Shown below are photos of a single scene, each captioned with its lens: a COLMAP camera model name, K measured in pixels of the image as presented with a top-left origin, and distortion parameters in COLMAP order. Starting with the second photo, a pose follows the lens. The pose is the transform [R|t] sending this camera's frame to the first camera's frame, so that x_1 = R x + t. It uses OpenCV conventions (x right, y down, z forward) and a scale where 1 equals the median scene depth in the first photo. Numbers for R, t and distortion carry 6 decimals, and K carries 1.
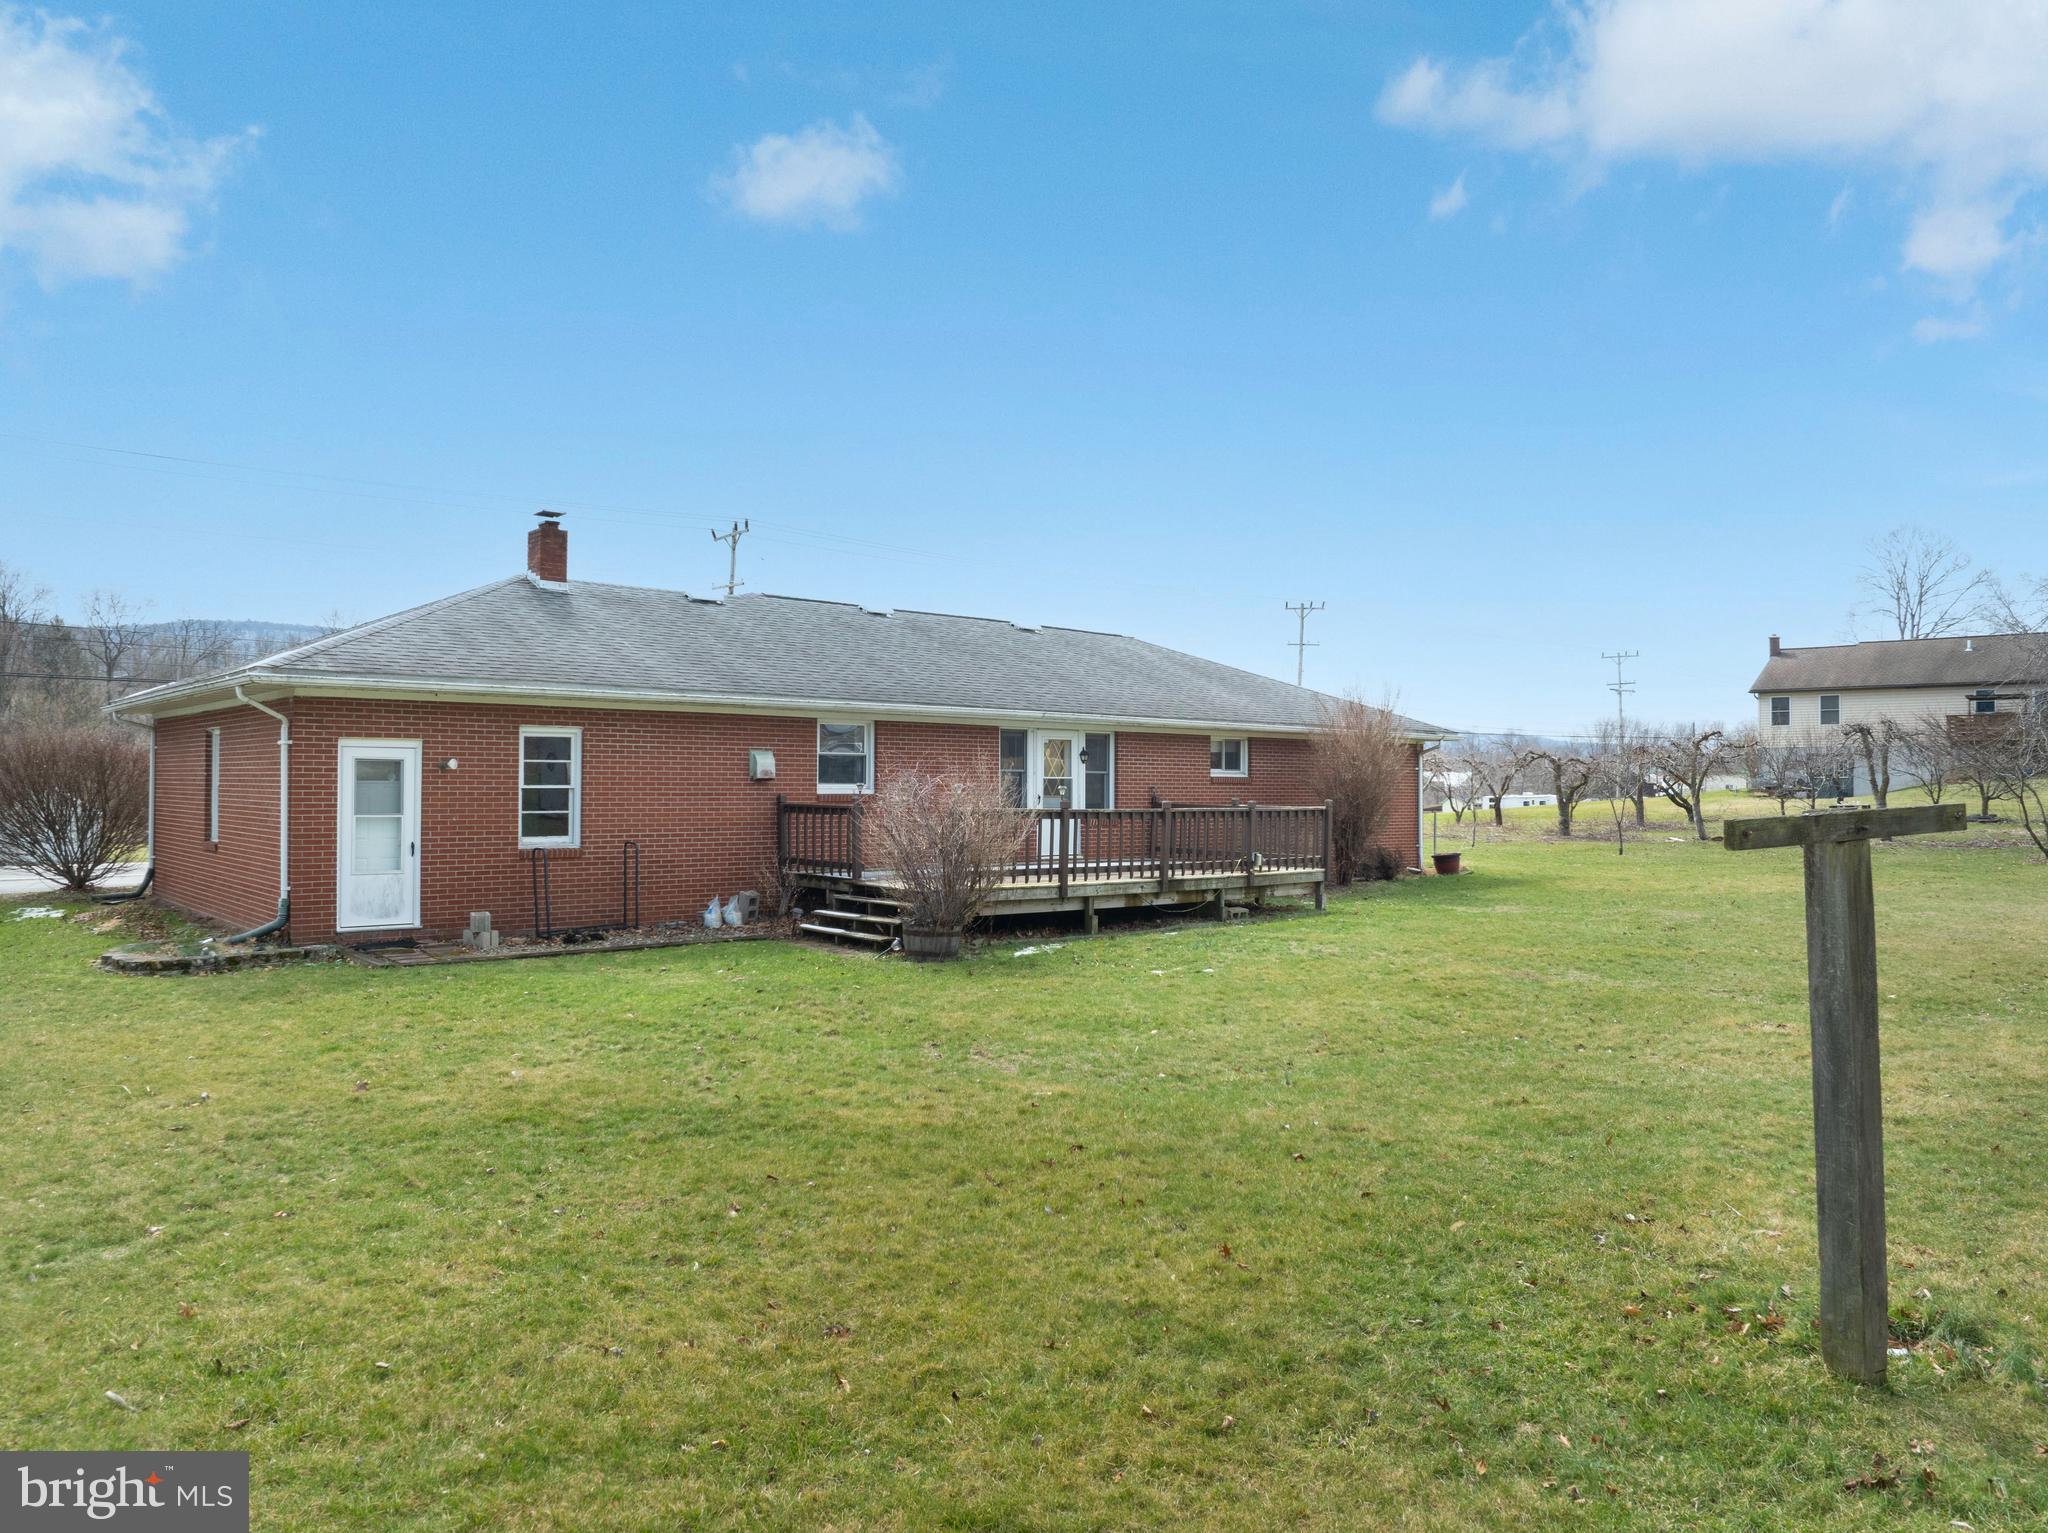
lens RADIAL K [[1432.6, 0, 1025.8], [0, 1432.6, 769.1], [0, 0, 1]] dist [-0.033972, 0.004192]
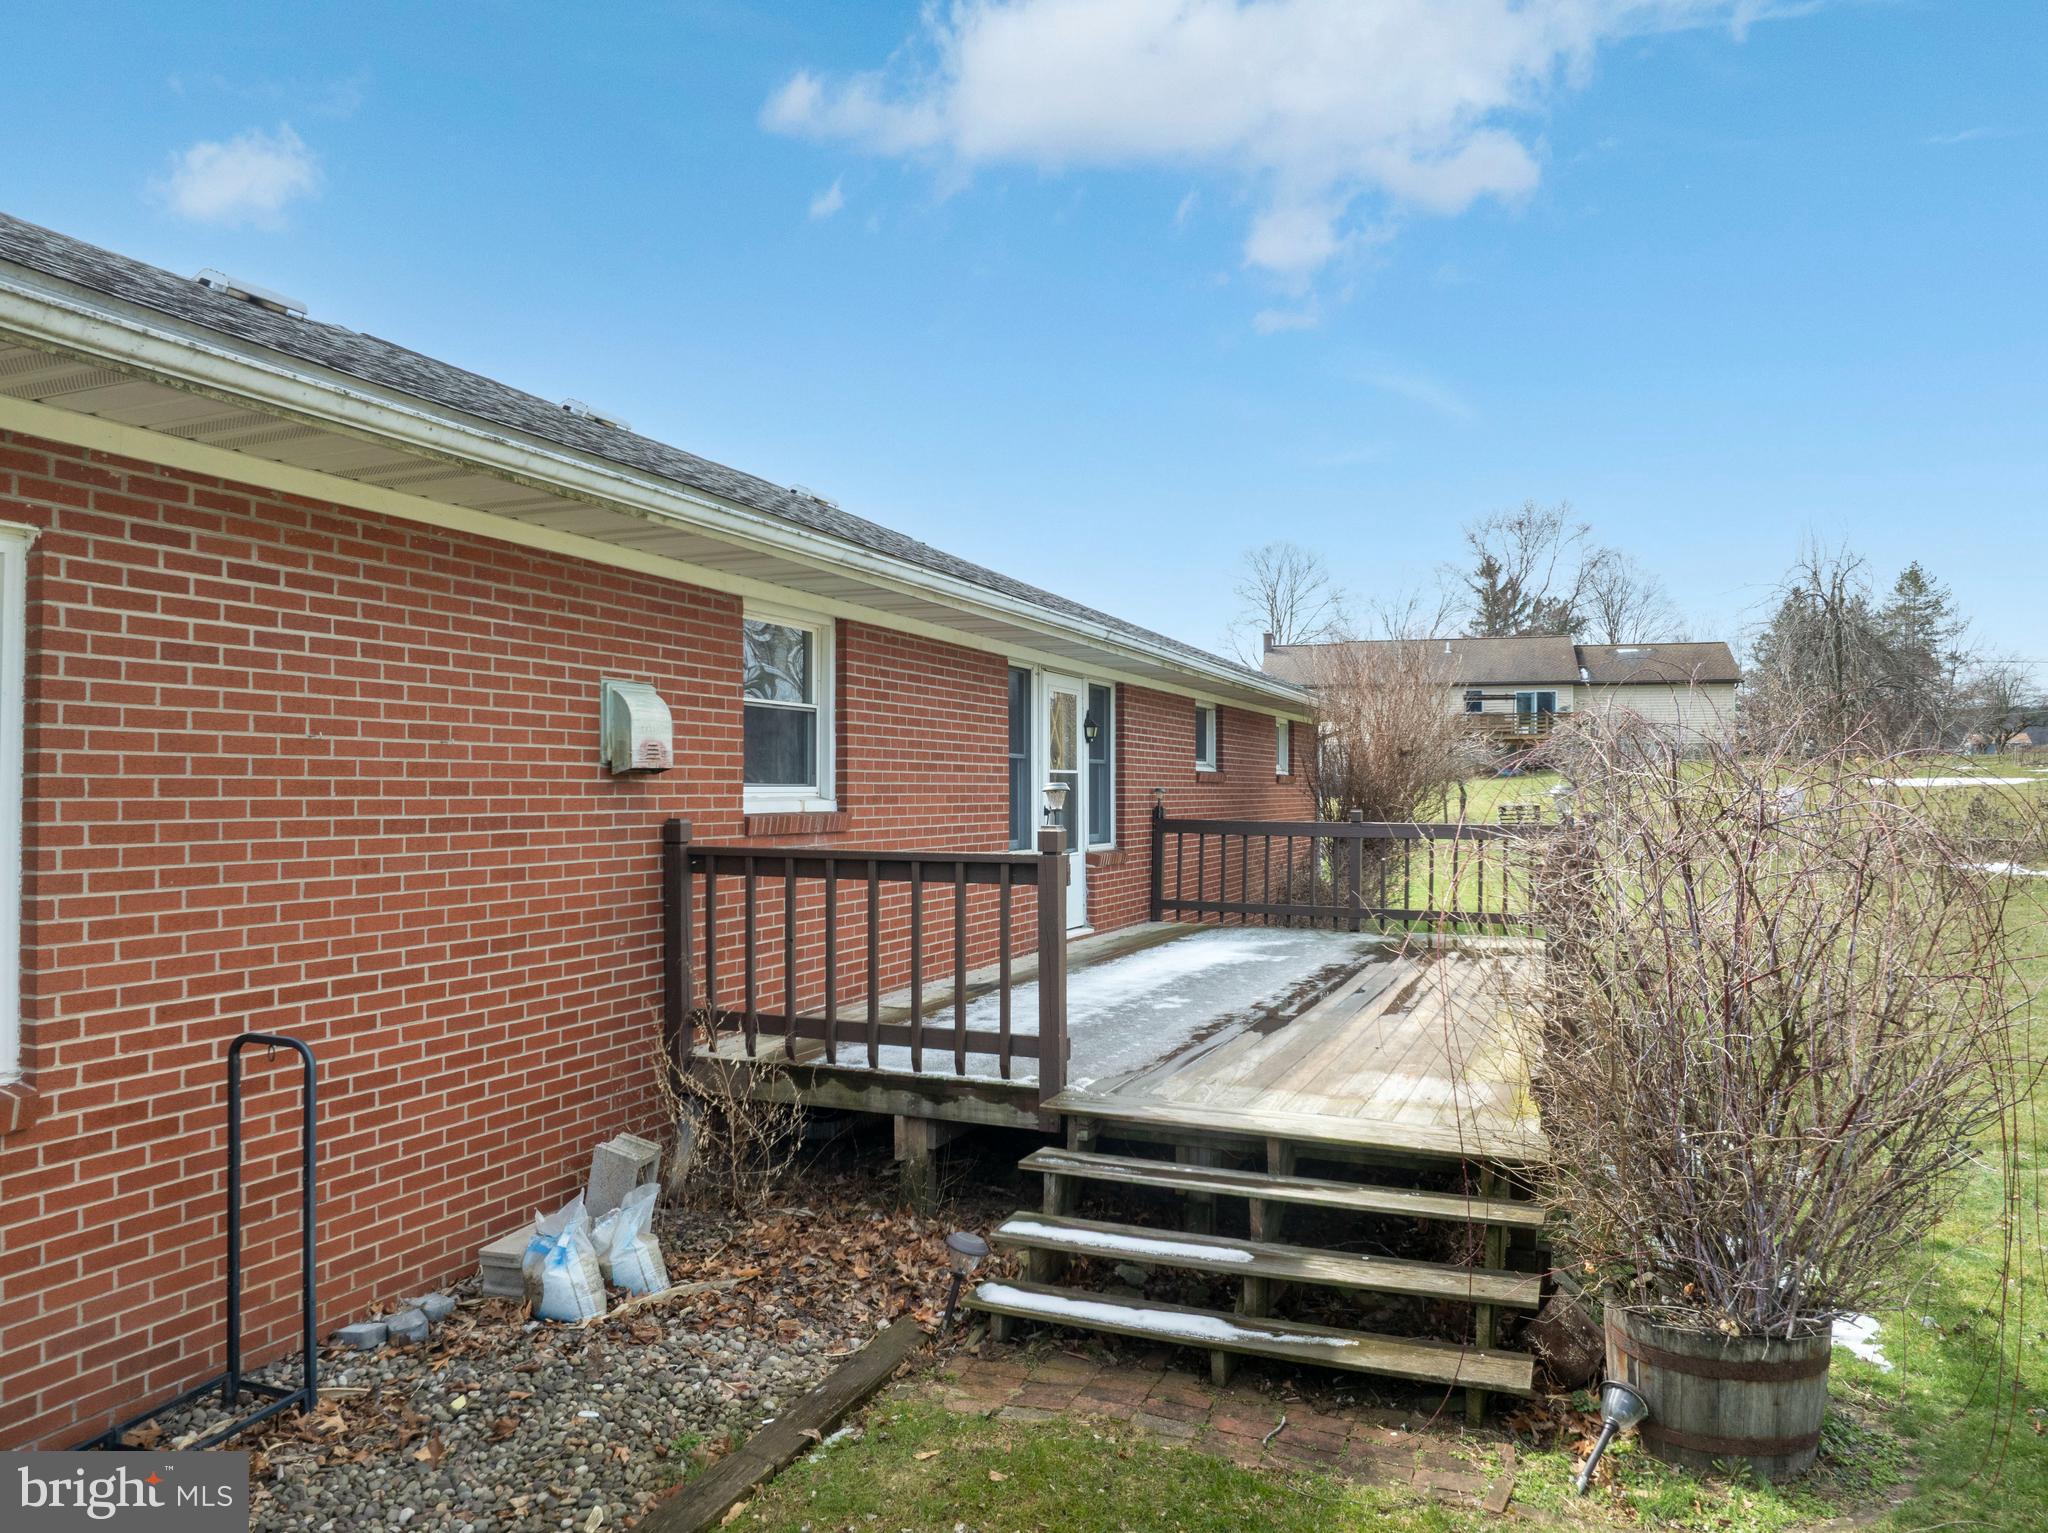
lens RADIAL K [[1432.6, 0, 1025.8], [0, 1432.6, 769.1], [0, 0, 1]] dist [-0.033972, 0.004192]
pose [[0.889129, 0.000467, 0.457657, -0.243792], [0.000143, 0.999999, -0.001298, 0.006782], [-0.457657, 0.001220, 0.889128, 0.658099]]
